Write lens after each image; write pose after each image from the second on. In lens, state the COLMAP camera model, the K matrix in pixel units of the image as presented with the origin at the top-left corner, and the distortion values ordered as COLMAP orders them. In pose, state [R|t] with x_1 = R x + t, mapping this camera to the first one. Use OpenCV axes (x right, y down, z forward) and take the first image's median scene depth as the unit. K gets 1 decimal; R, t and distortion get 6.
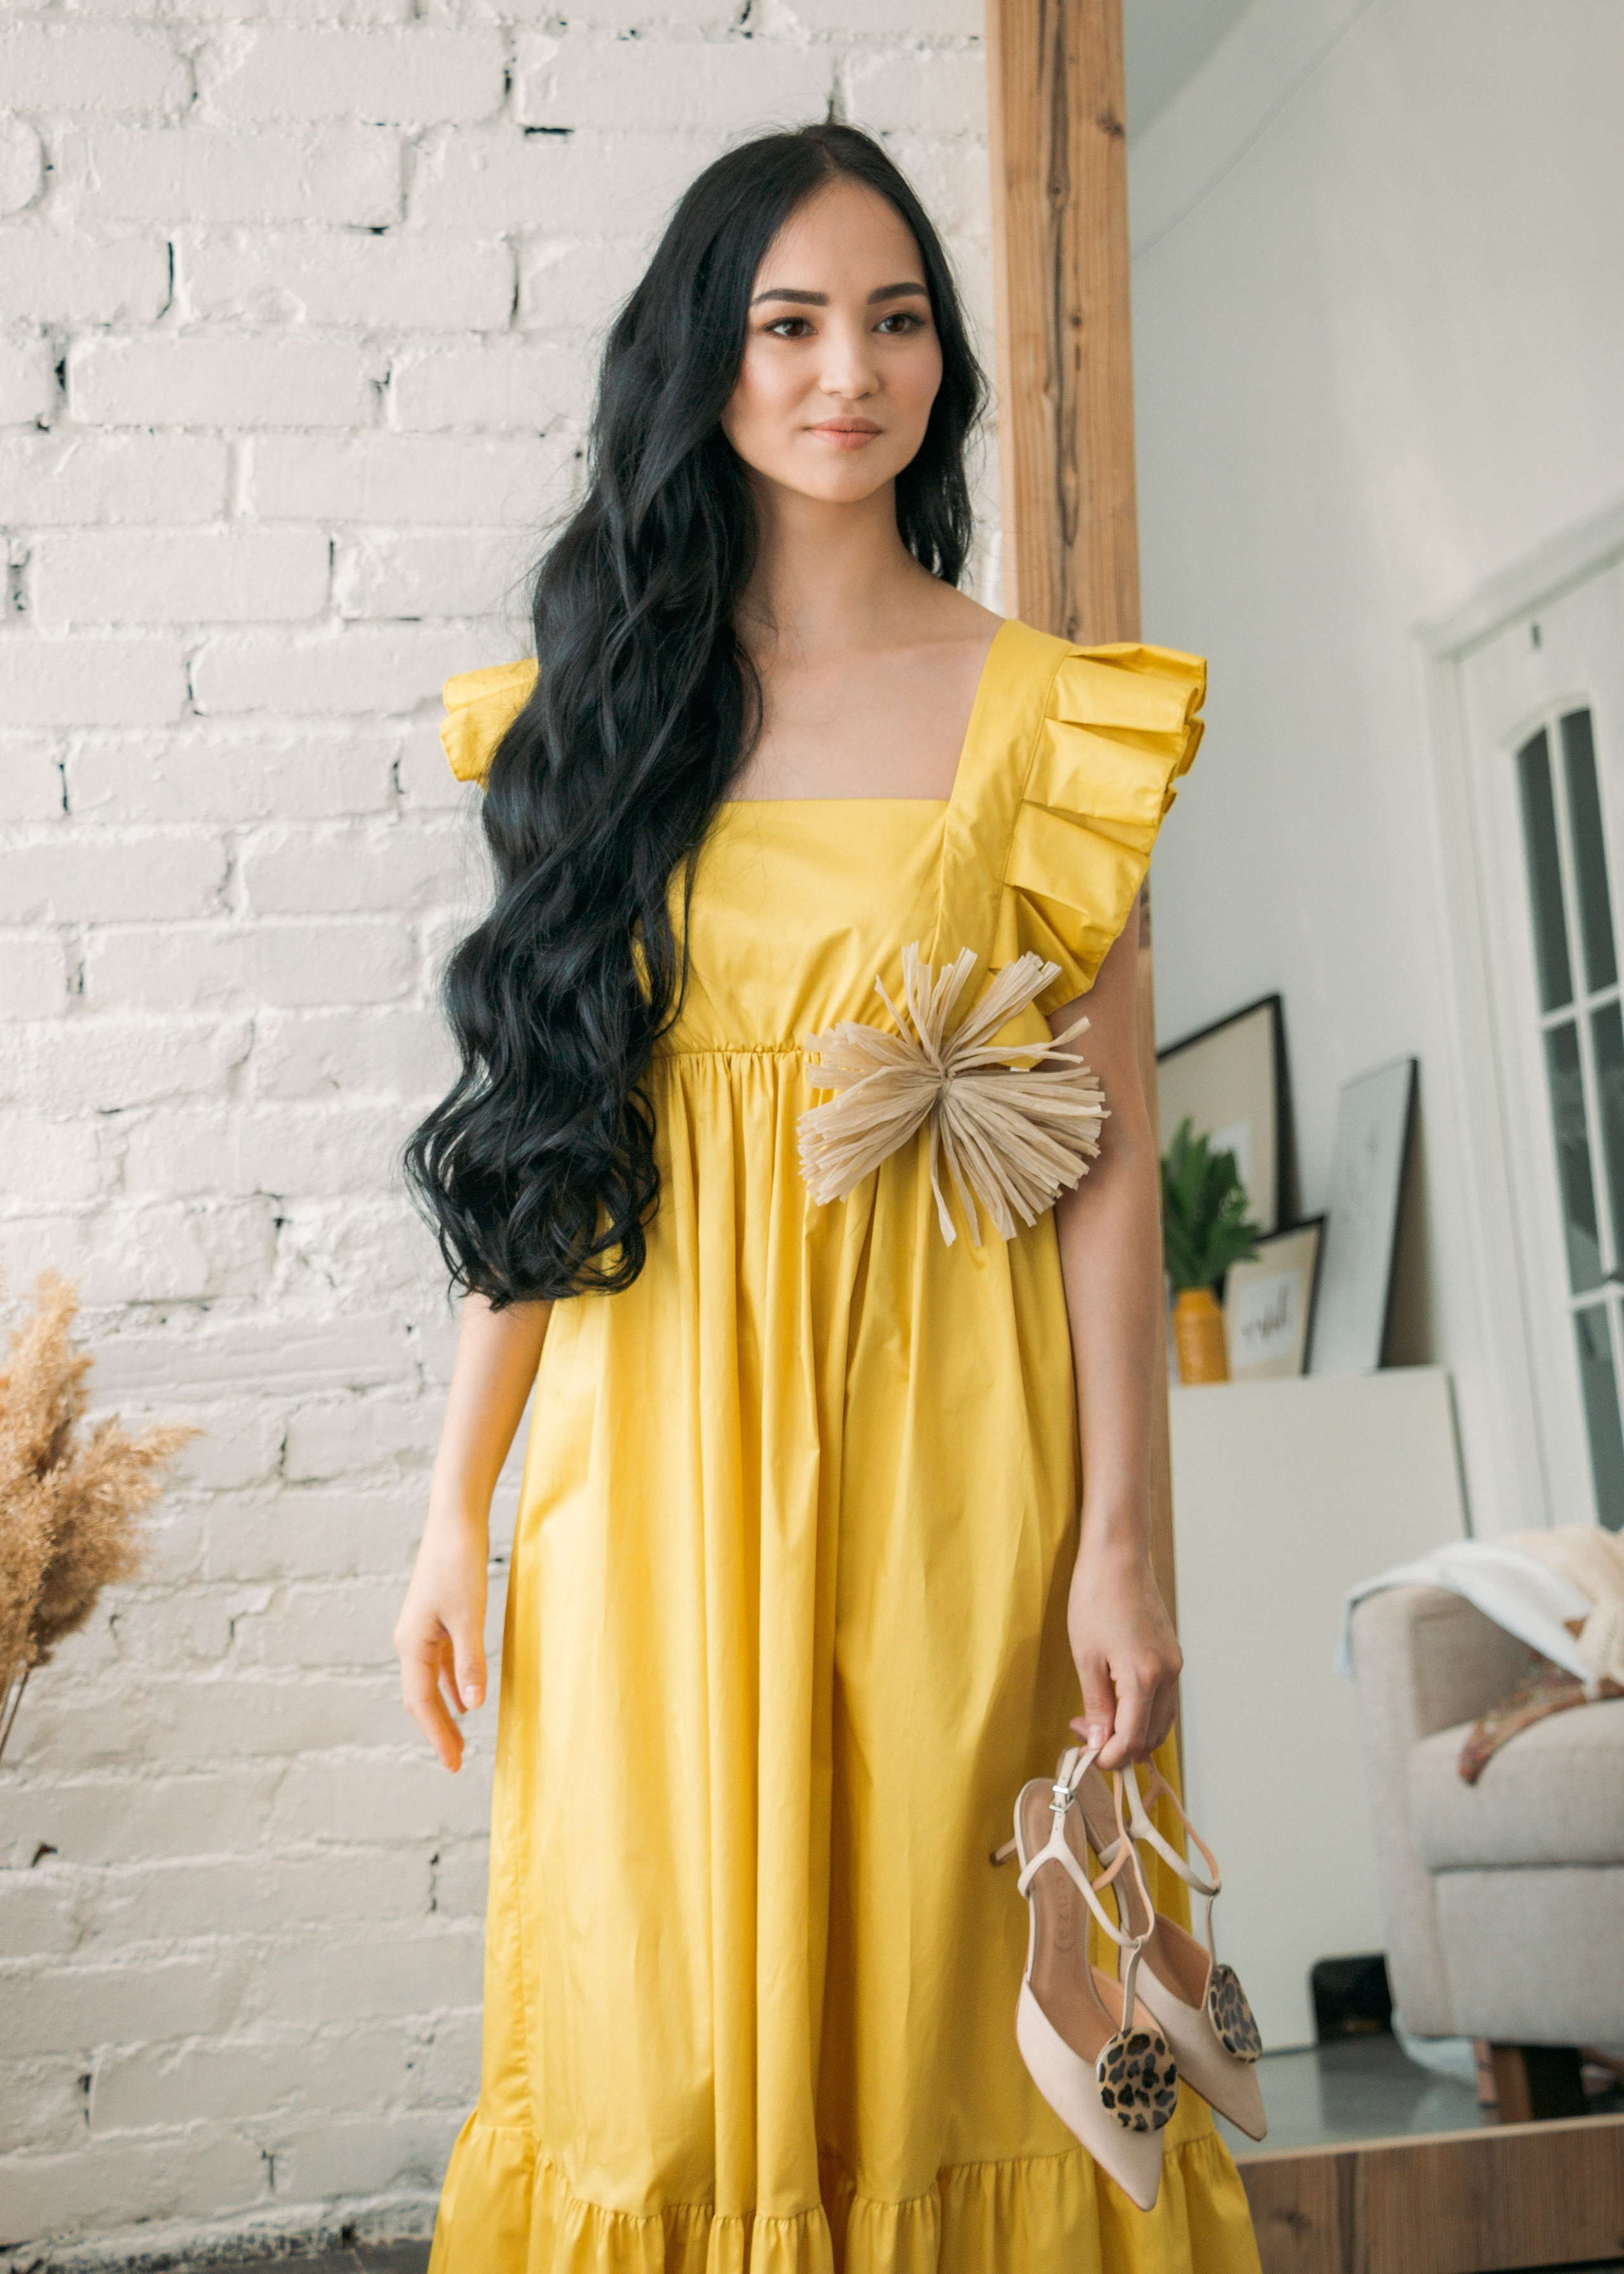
lens RADIAL K [[4909.5, 0, 849.3], [0, 4909.5, 1099.5], [0, 0, 1]] dist [0.298127, 0.000000]
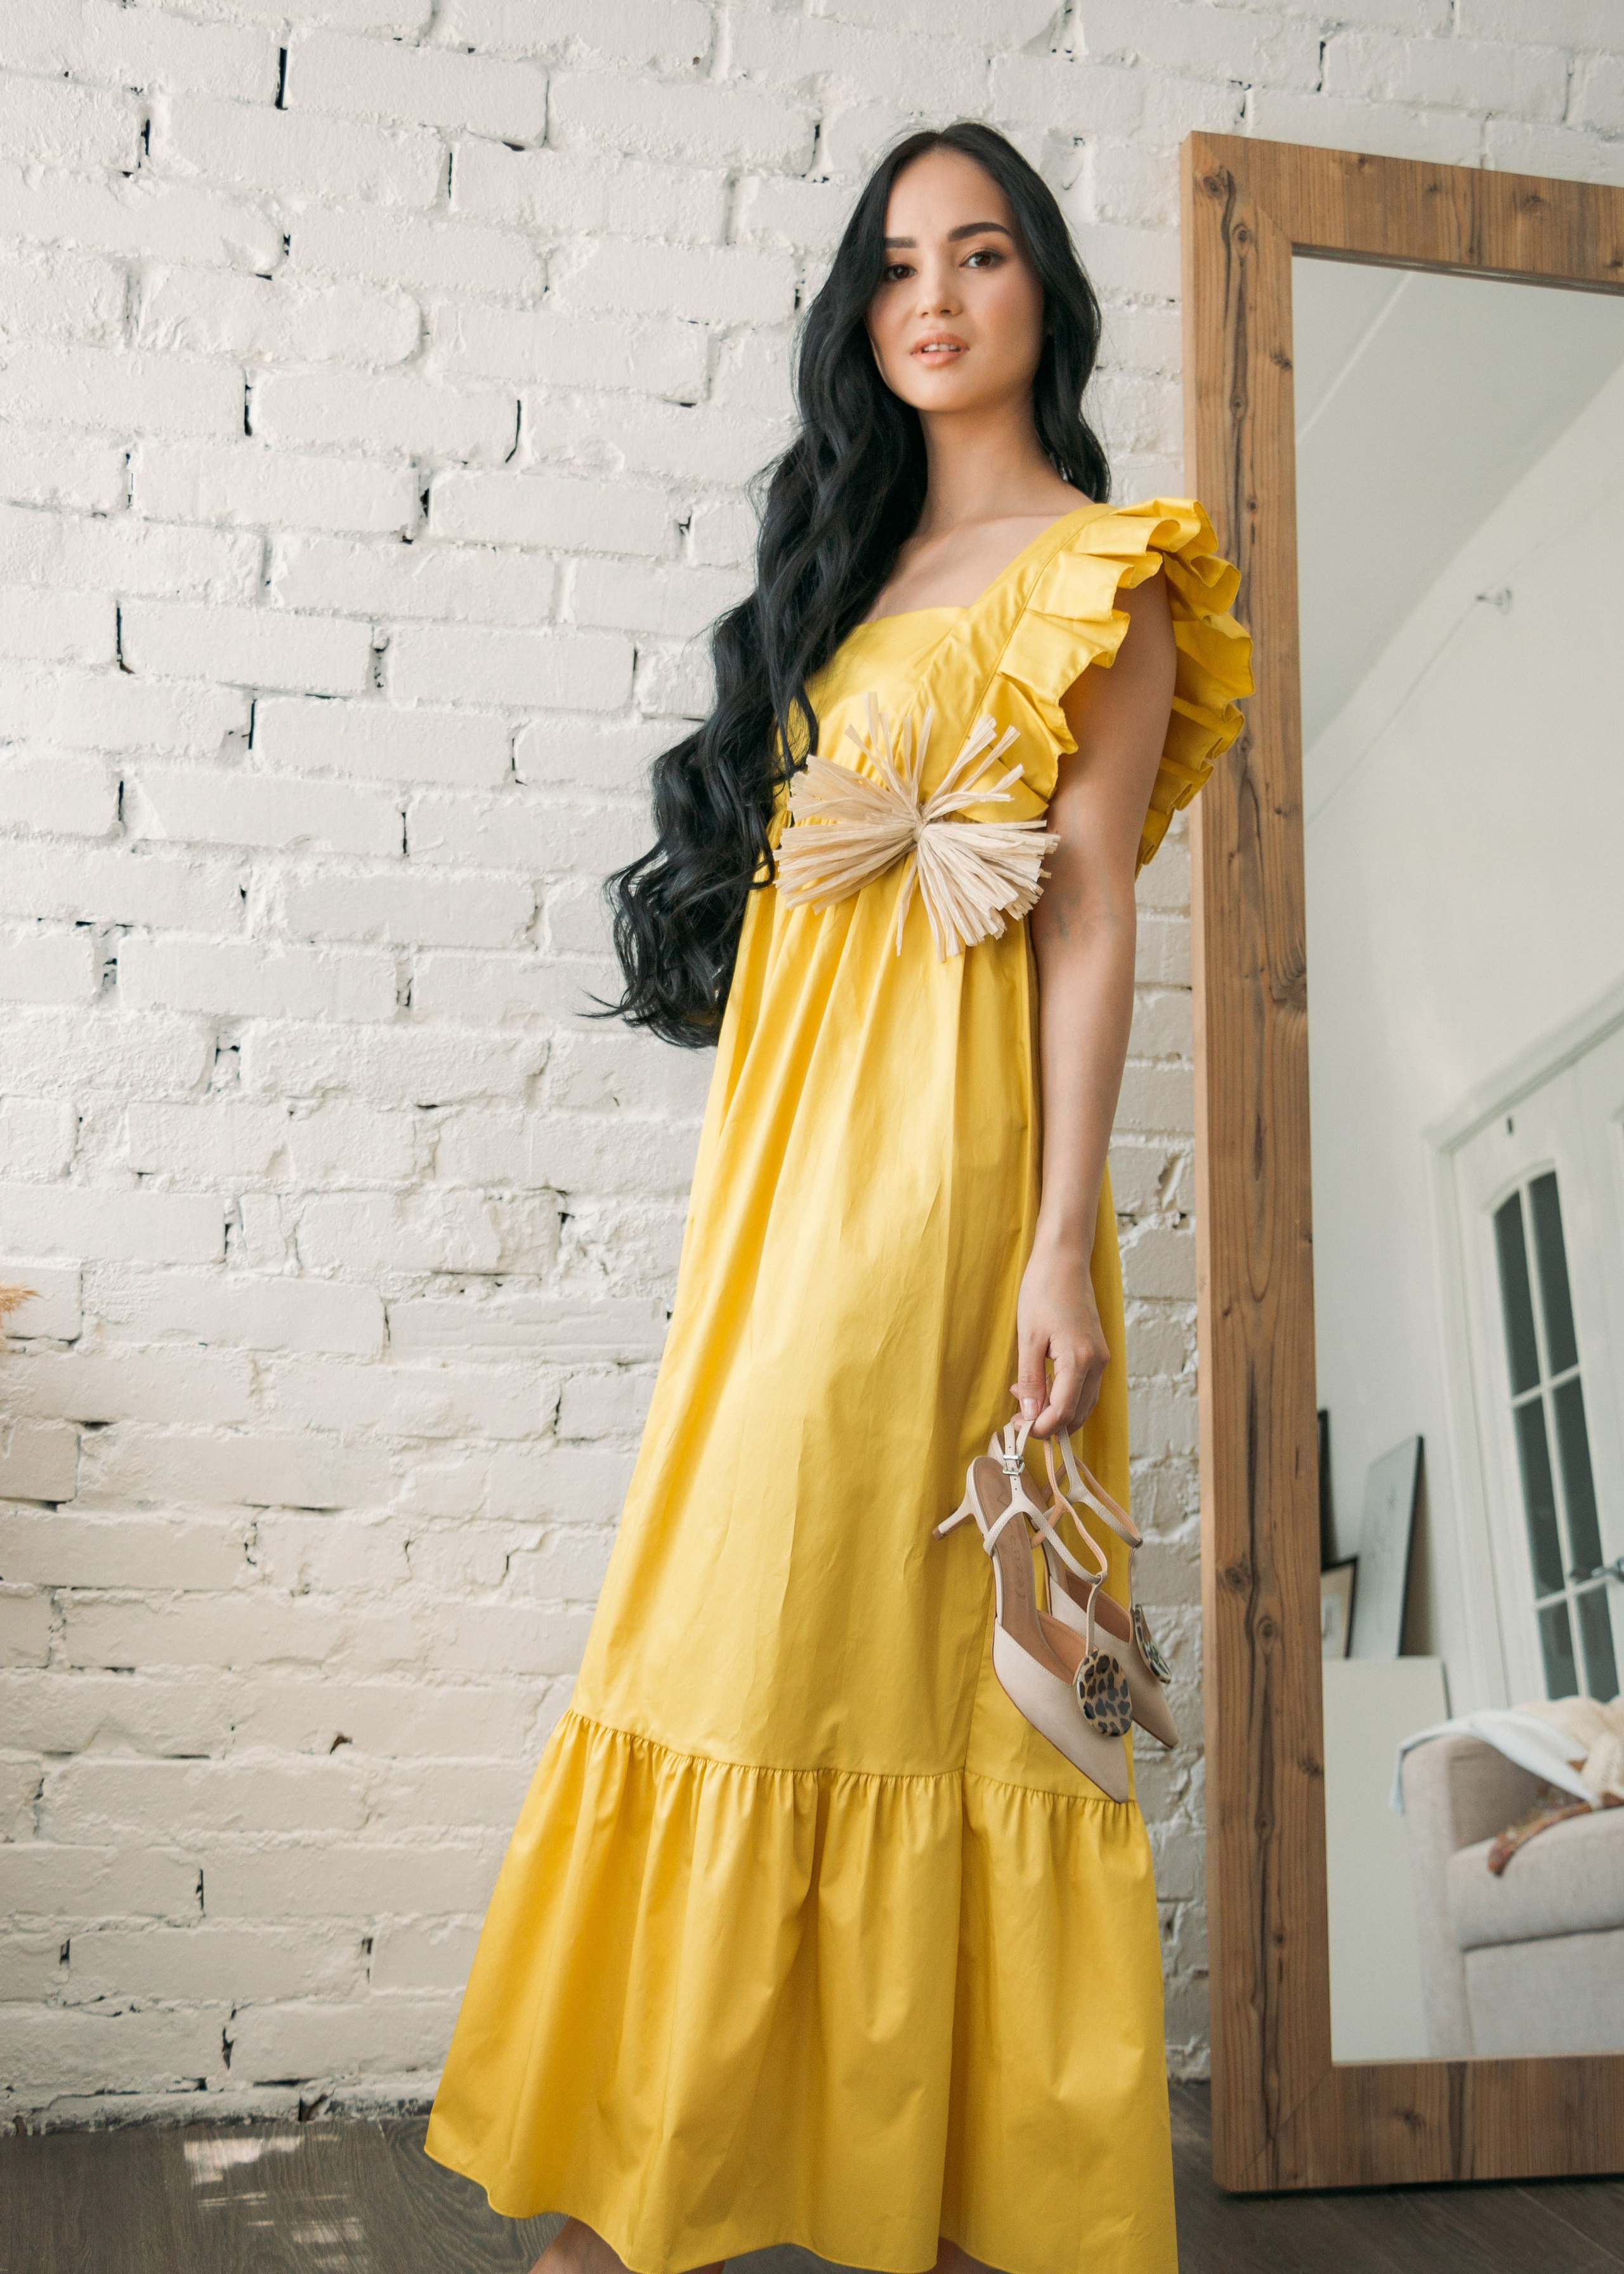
lens RADIAL K [[2934.3, 0, 837.3], [0, 2934.3, 1220.9], [0, 0, 1]] dist [-0.005012, 0.000000]
pose [[0.997822, 0.031047, -0.058205, -0.008778], [-0.039685, 0.987322, -0.153688, 0.132748], [0.052696, 0.155663, 0.986404, 0.308558]]
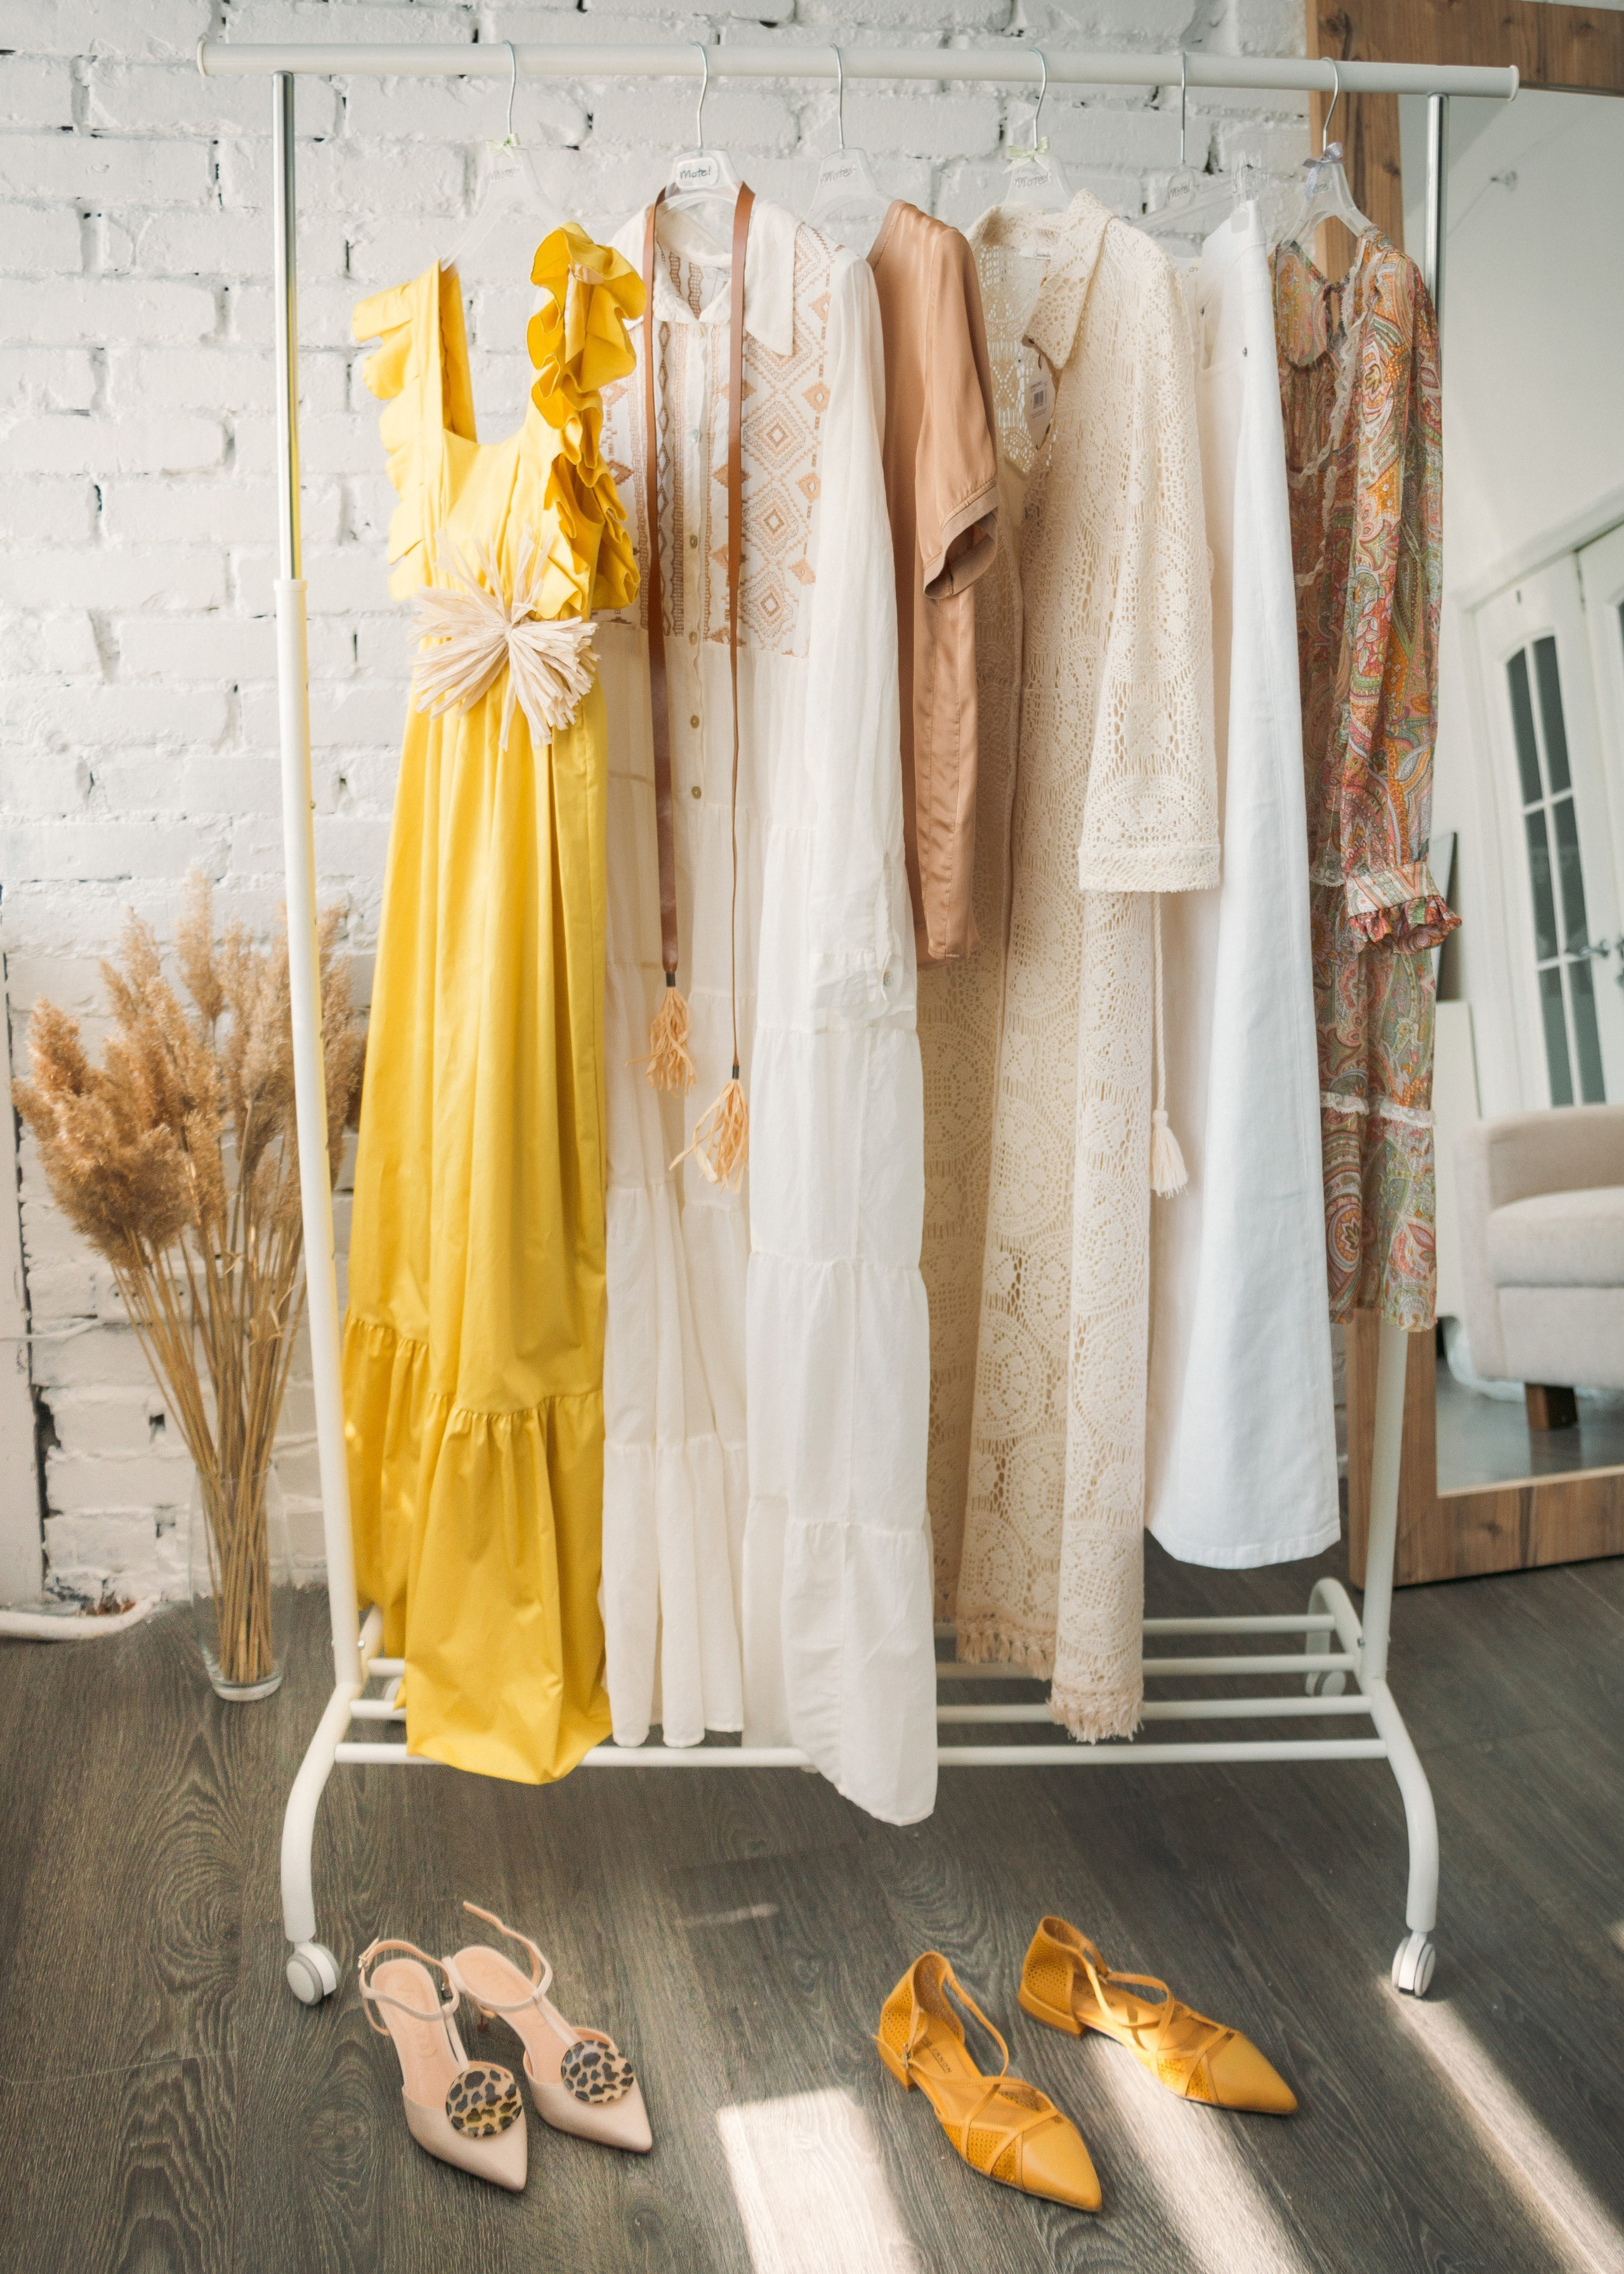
lens RADIAL K [[2301.2, 0, 963.1], [0, 2301.2, 928.3], [0, 0, 1]] dist [-0.136350, 0.000000]
pose [[0.998773, 0.008947, -0.048700, -0.043622], [-0.008081, 0.999806, 0.017941, 0.026660], [0.048851, -0.017525, 0.998652, 0.297116]]
